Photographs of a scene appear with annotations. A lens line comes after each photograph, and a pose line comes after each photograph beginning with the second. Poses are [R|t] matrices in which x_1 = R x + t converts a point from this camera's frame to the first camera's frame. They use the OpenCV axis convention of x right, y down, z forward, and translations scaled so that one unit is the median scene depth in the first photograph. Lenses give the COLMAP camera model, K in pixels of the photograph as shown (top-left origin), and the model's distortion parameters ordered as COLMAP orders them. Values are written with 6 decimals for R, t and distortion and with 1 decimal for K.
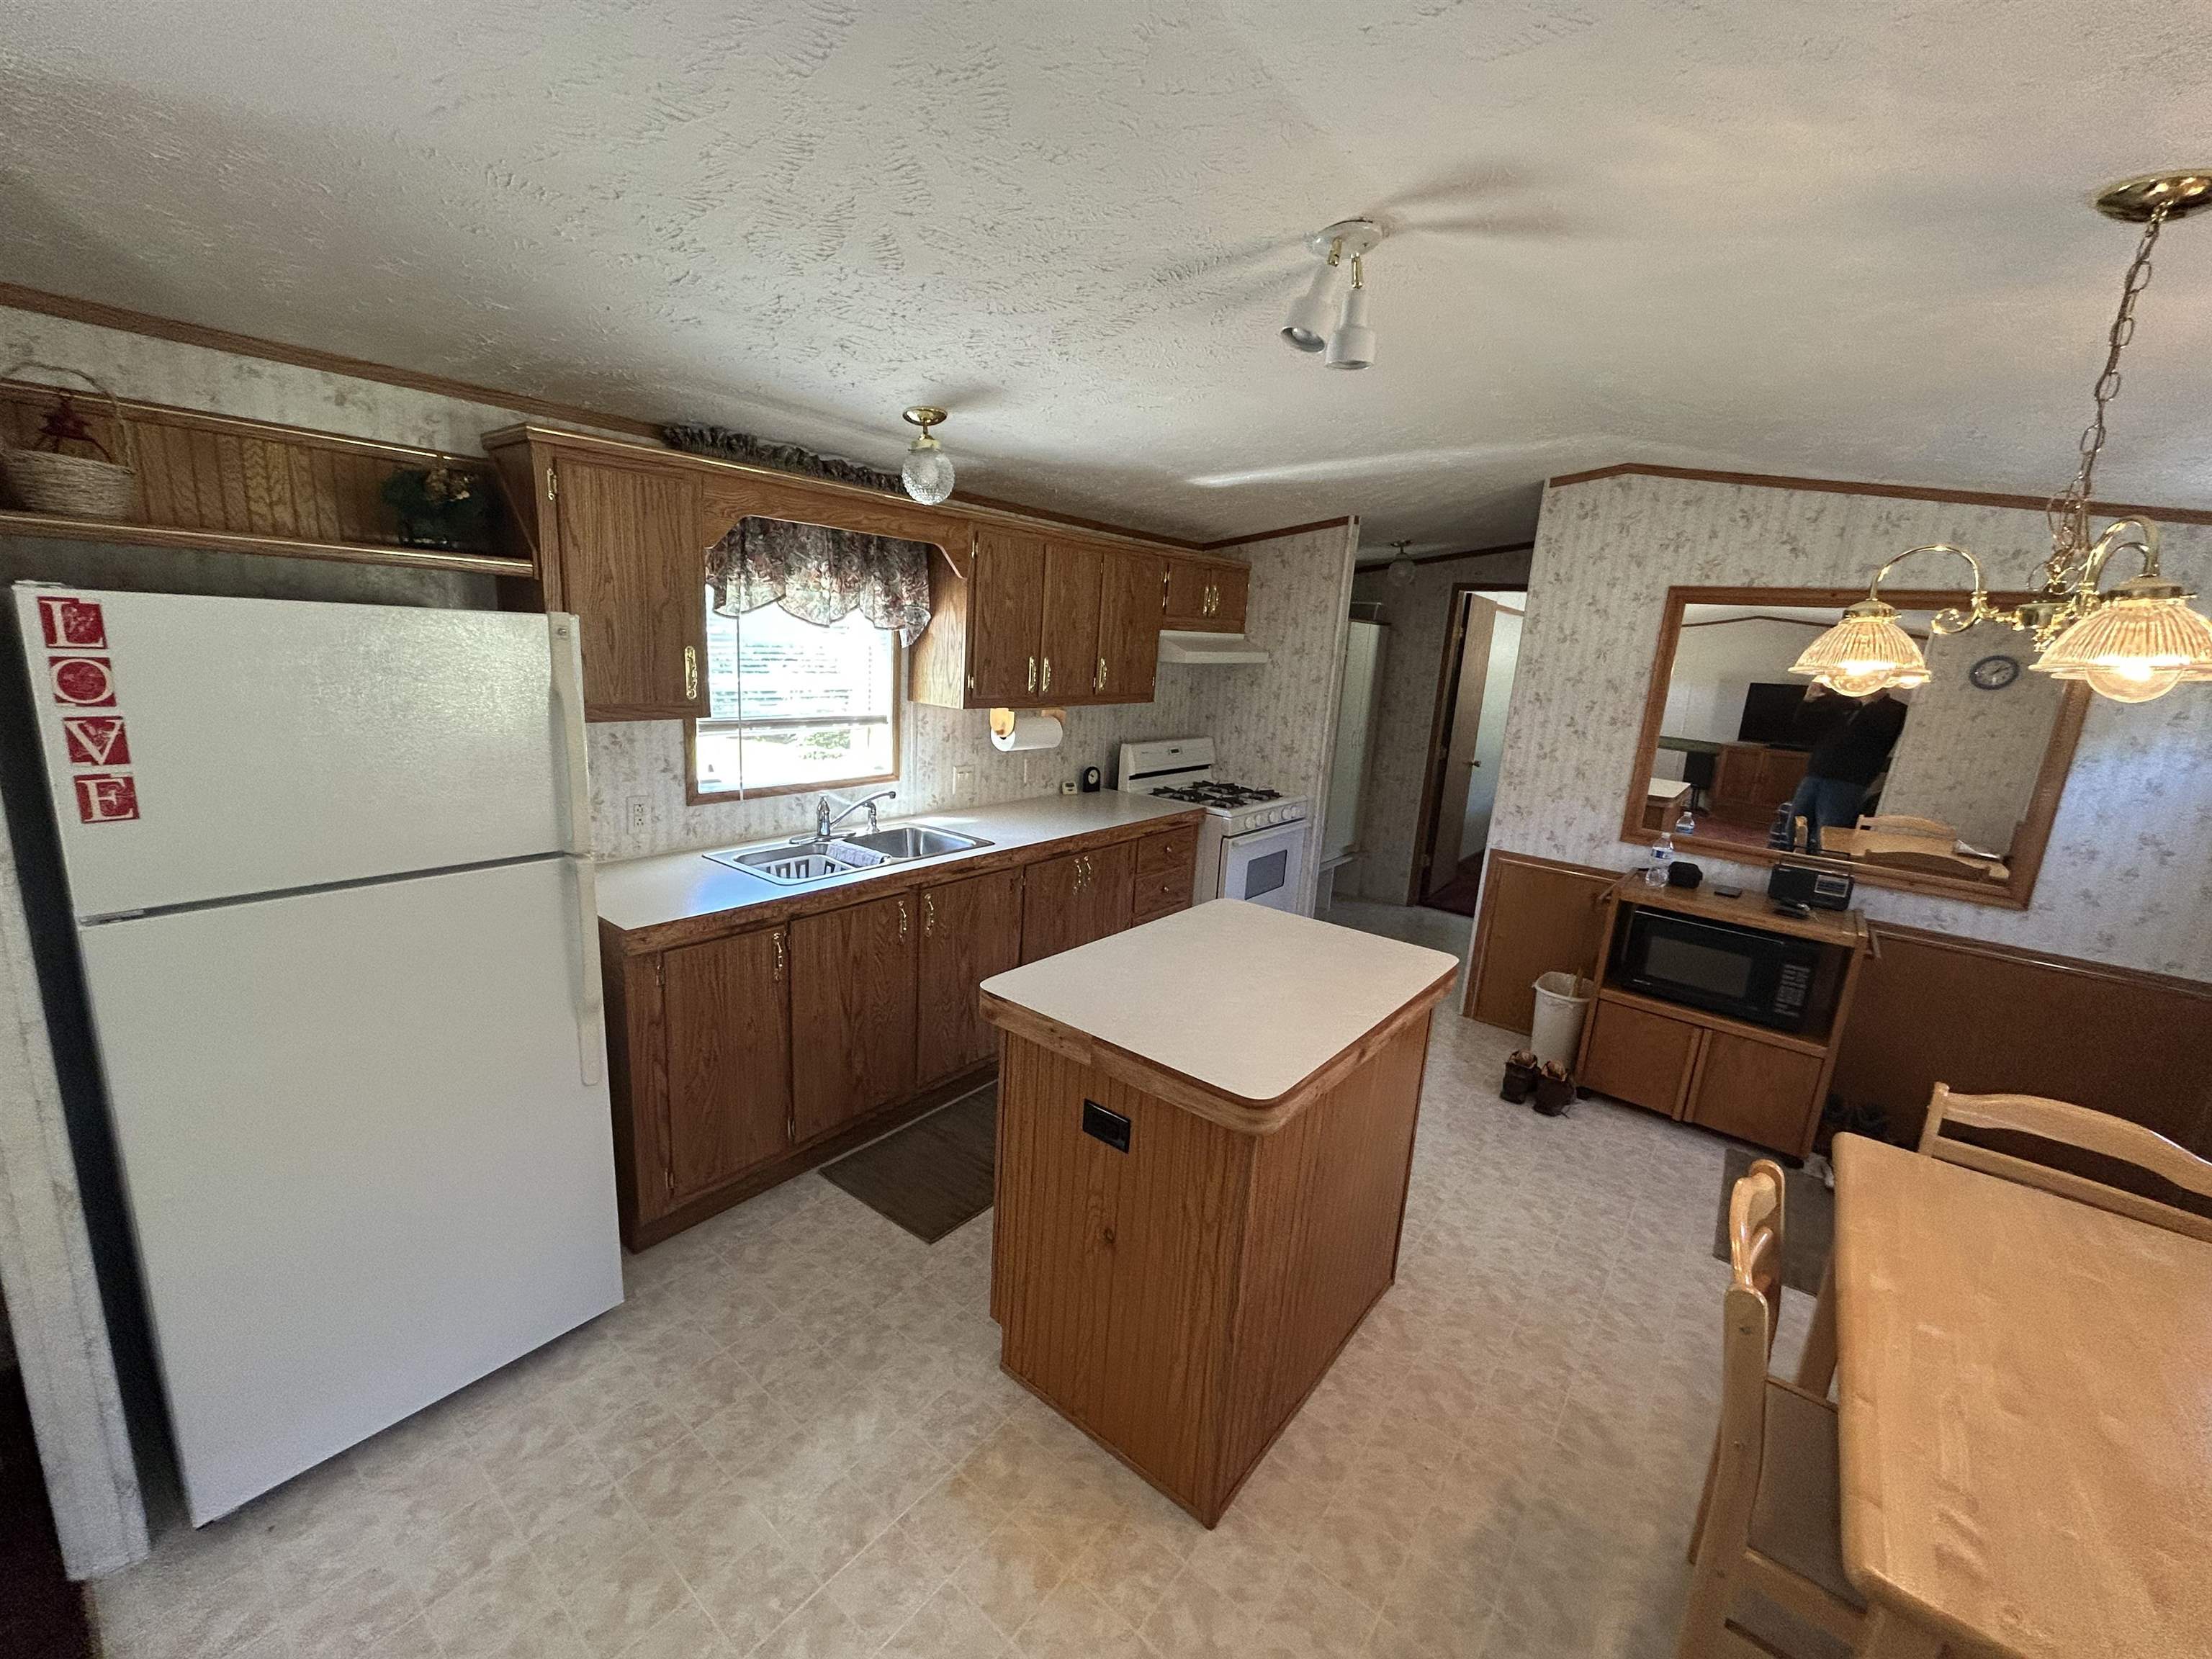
lens RADIAL K [[887.1, 0, 1101.1], [0, 887.1, 827.1], [0, 0, 1]] dist [-0.002141, 0.000363]
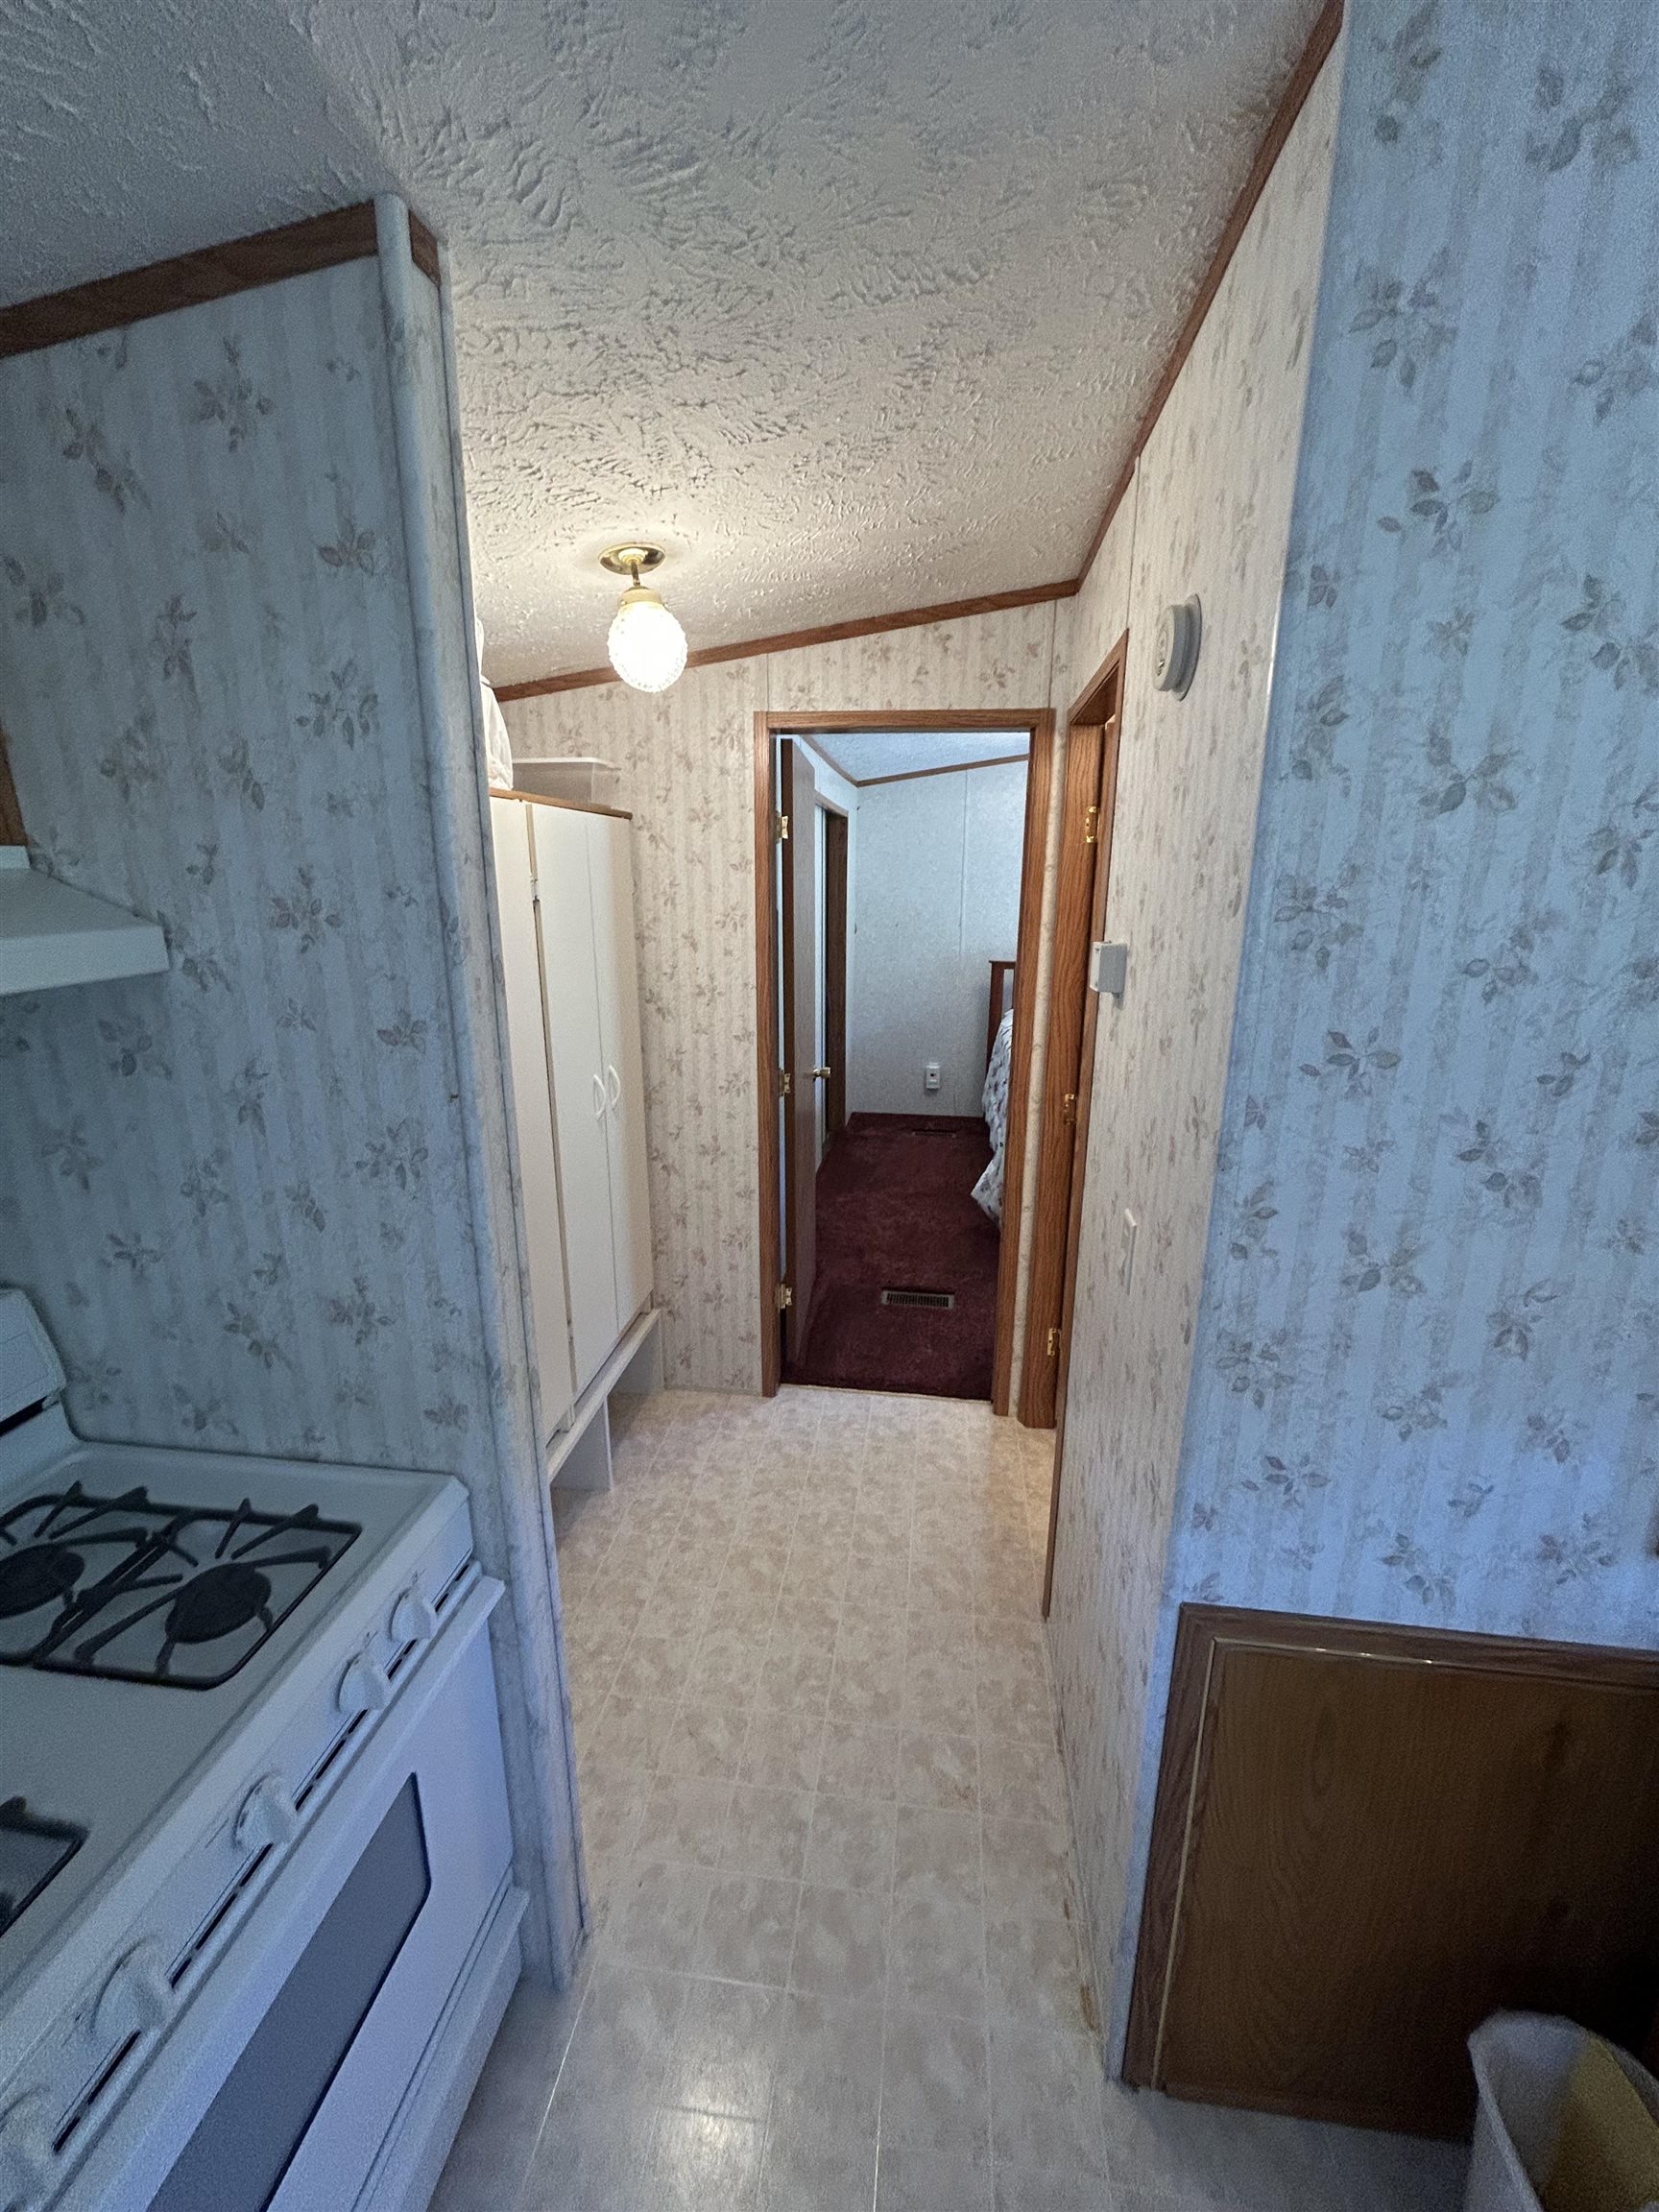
lens RADIAL K [[887.1, 0, 831.7], [0, 887.1, 1099.8], [0, 0, 1]] dist [-0.002141, 0.000363]
pose [[0.853228, -0.184621, 0.487767, 0.263270], [0.155995, 0.982773, 0.099107, -0.181902], [-0.497662, -0.008471, 0.867330, 0.878767]]
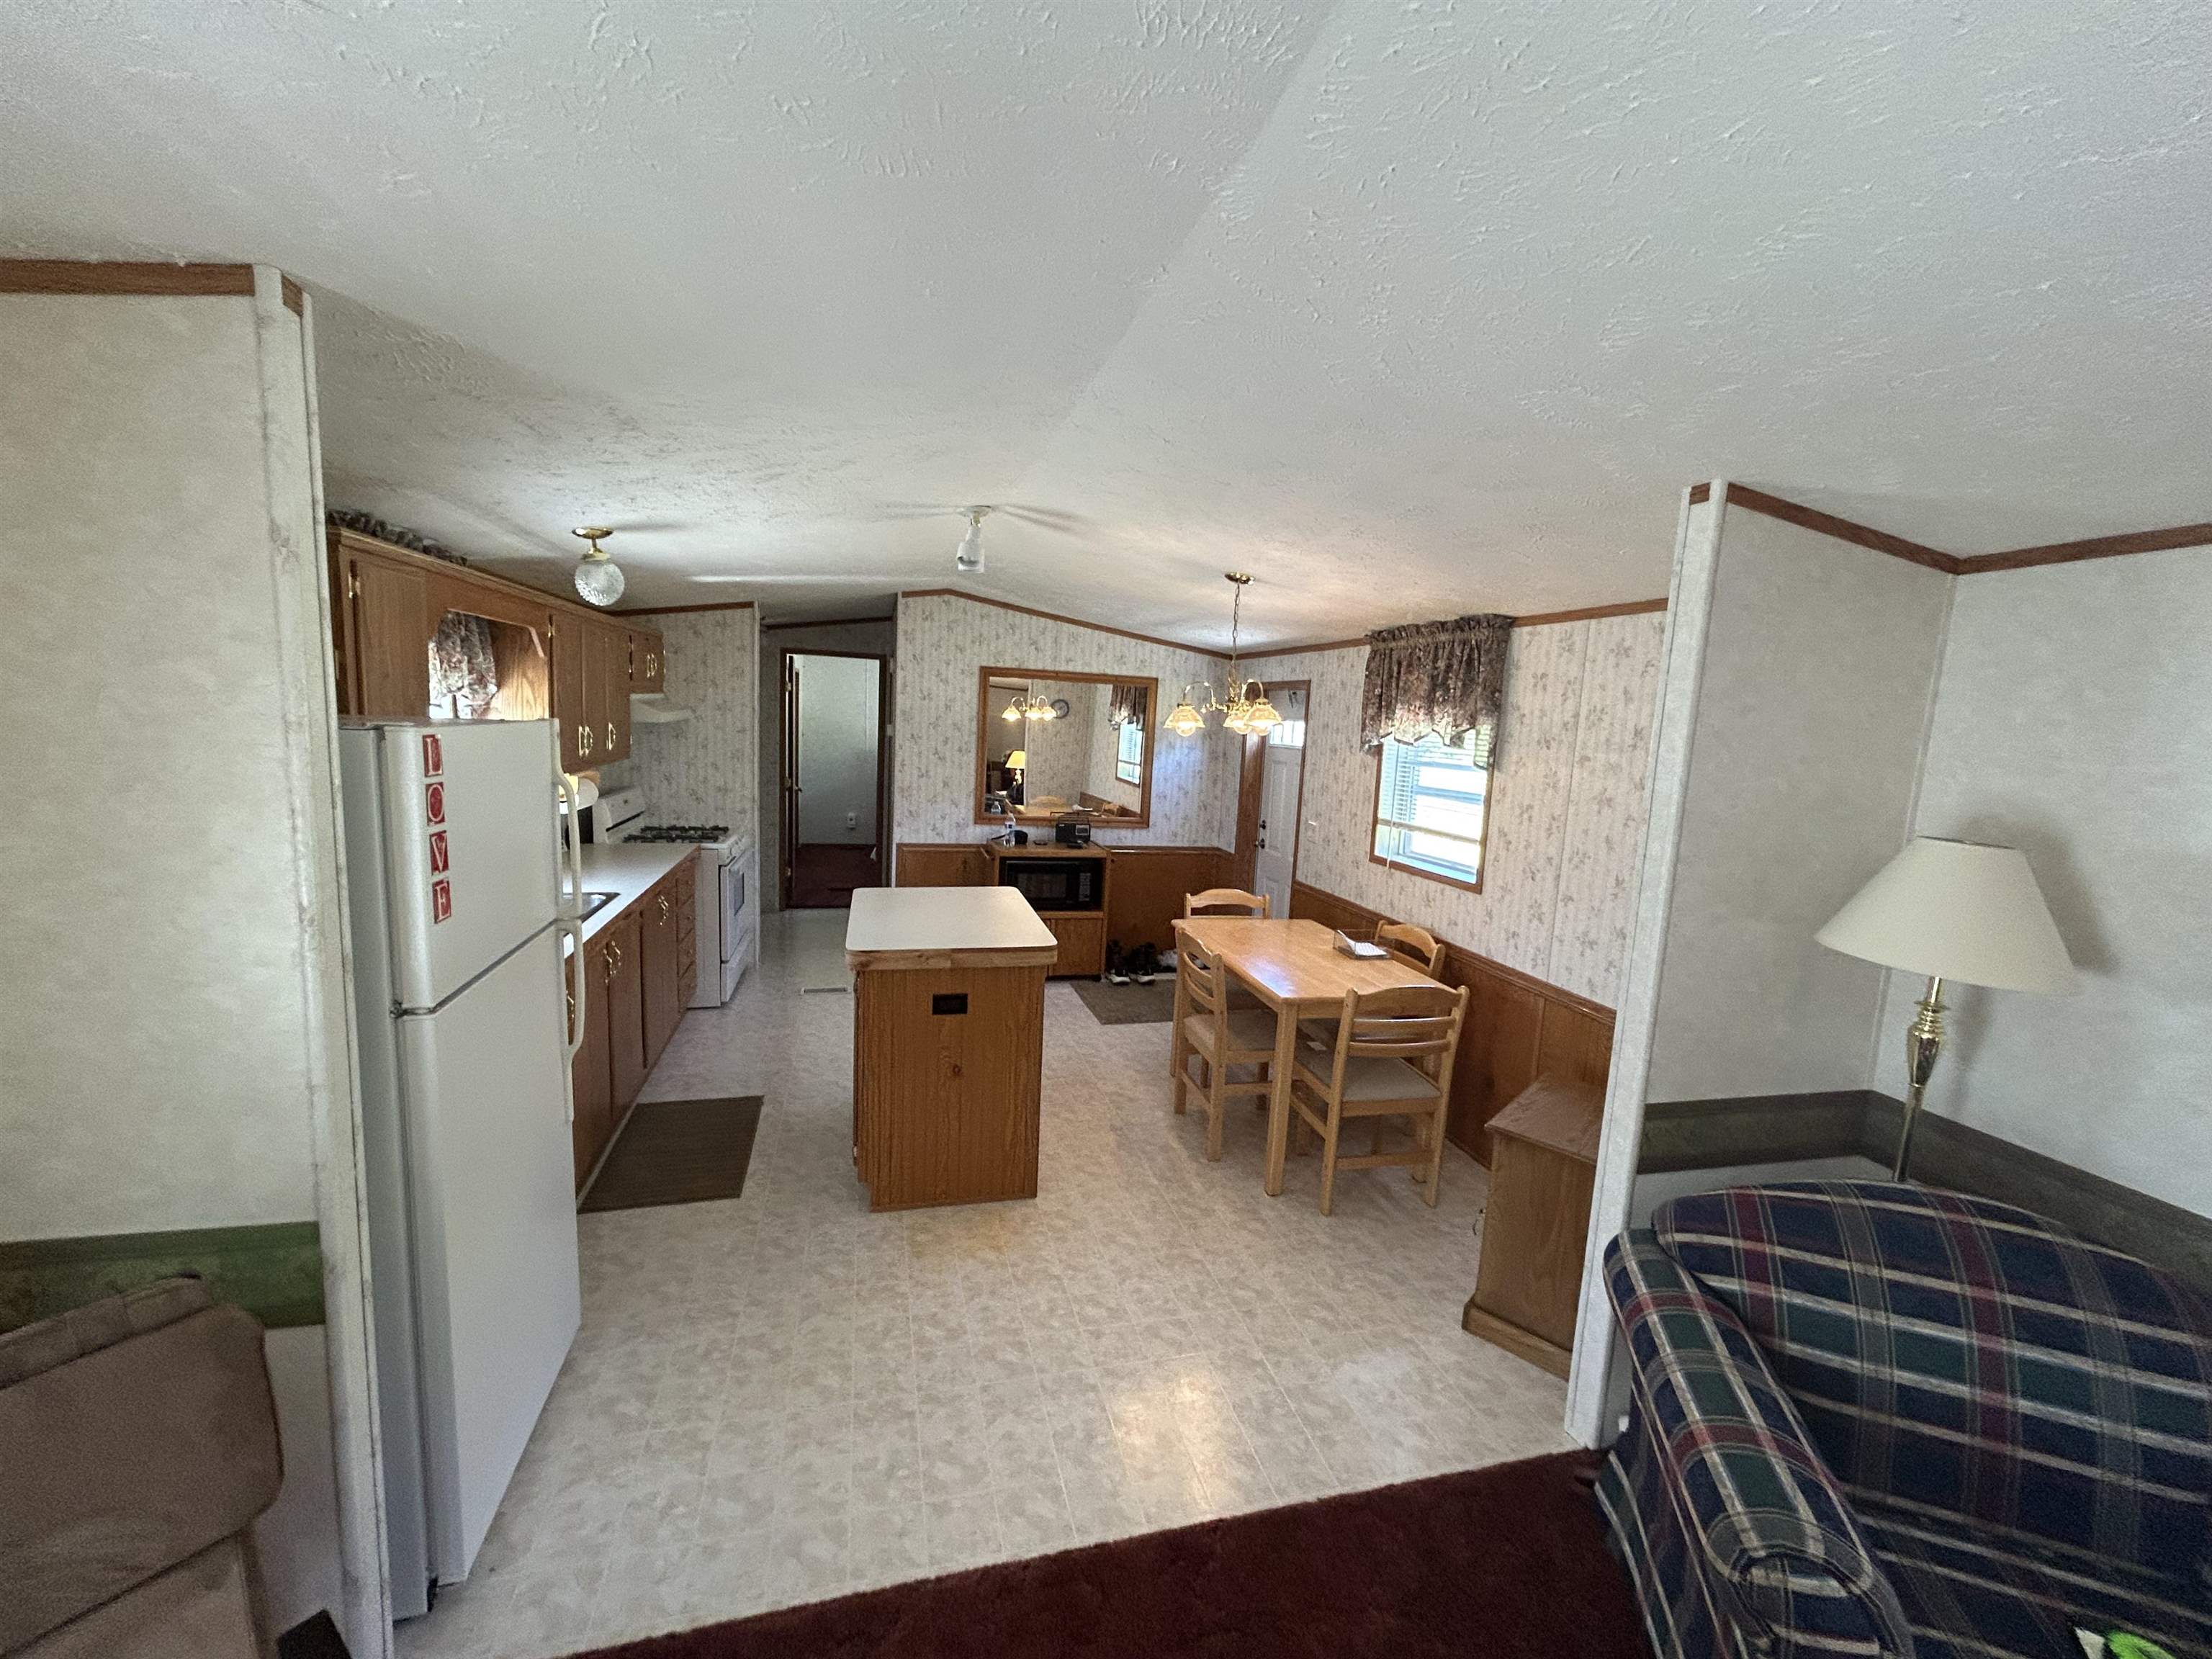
lens RADIAL K [[887.1, 0, 1101.1], [0, 887.1, 827.1], [0, 0, 1]] dist [-0.002141, 0.000363]
pose [[0.599972, -0.132466, 0.788978, -0.518915], [0.158287, 0.986356, 0.045237, -0.014756], [-0.784206, 0.097744, 0.612754, -0.143396]]
